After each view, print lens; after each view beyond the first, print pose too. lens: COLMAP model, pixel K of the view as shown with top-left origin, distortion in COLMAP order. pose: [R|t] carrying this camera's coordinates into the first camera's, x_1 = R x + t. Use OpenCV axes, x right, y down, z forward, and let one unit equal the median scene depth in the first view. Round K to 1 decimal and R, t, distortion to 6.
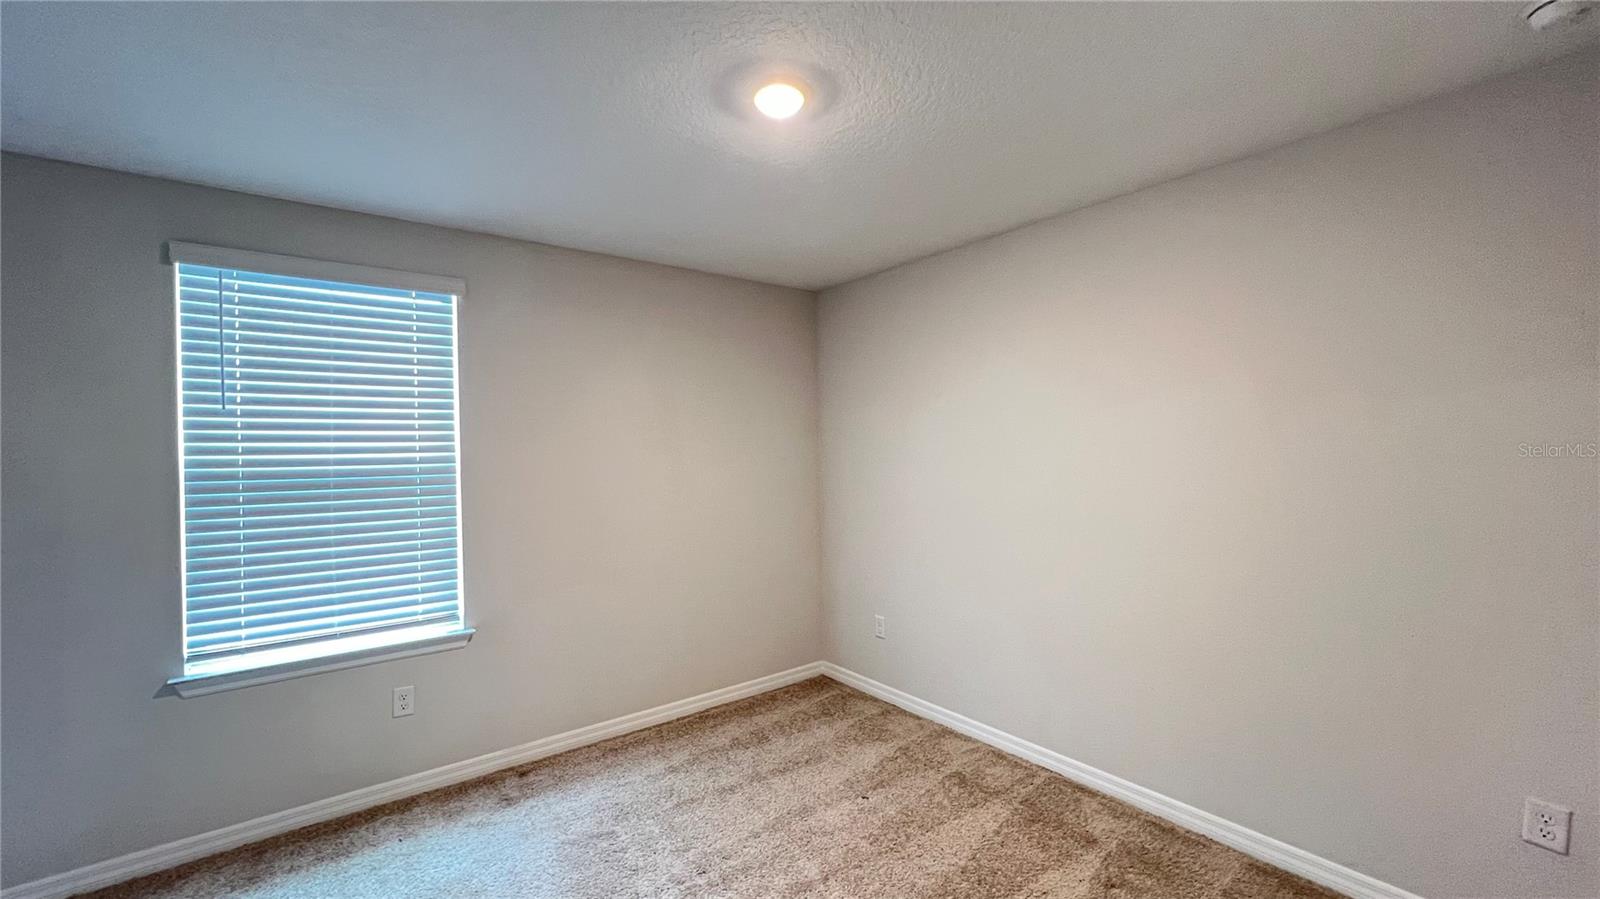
lens RADIAL K [[648.0, 0, 798.5], [0, 648.0, 442.3], [0, 0, 1]] dist [-0.001766, -0.000087]
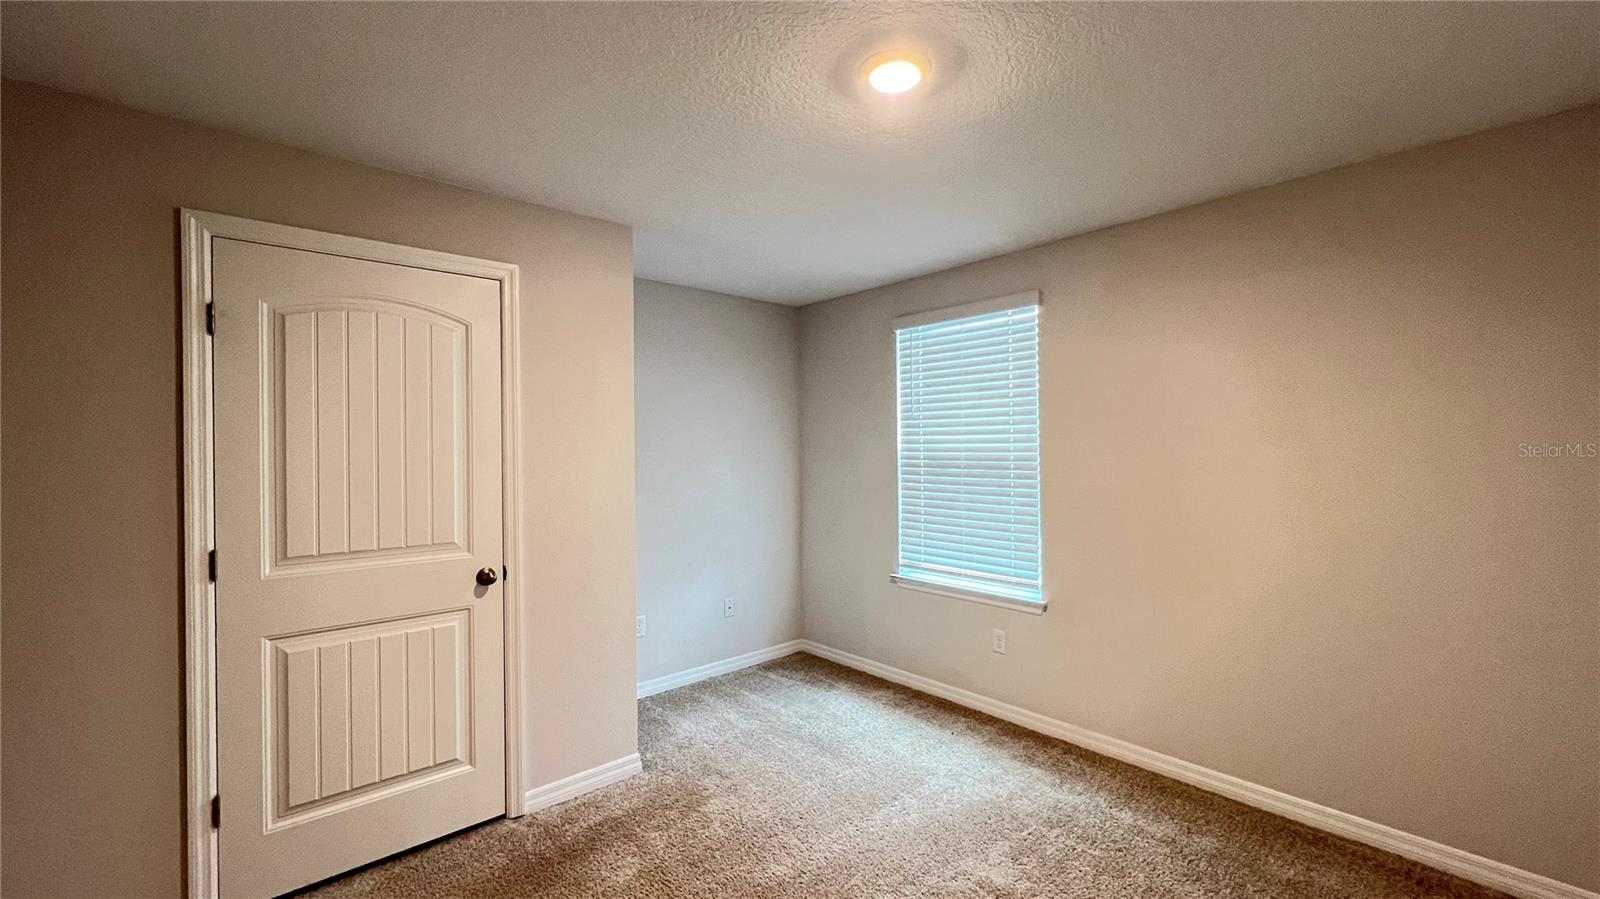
lens RADIAL K [[638.7, 0, 794.1], [0, 638.7, 448.7], [0, 0, 1]] dist [-0.000833, 0.000299]
pose [[0.060409, 0.004361, -0.998164, 0.633071], [0.008448, 0.999952, 0.004880, 0.019897], [0.998138, -0.008727, 0.060370, 0.566264]]
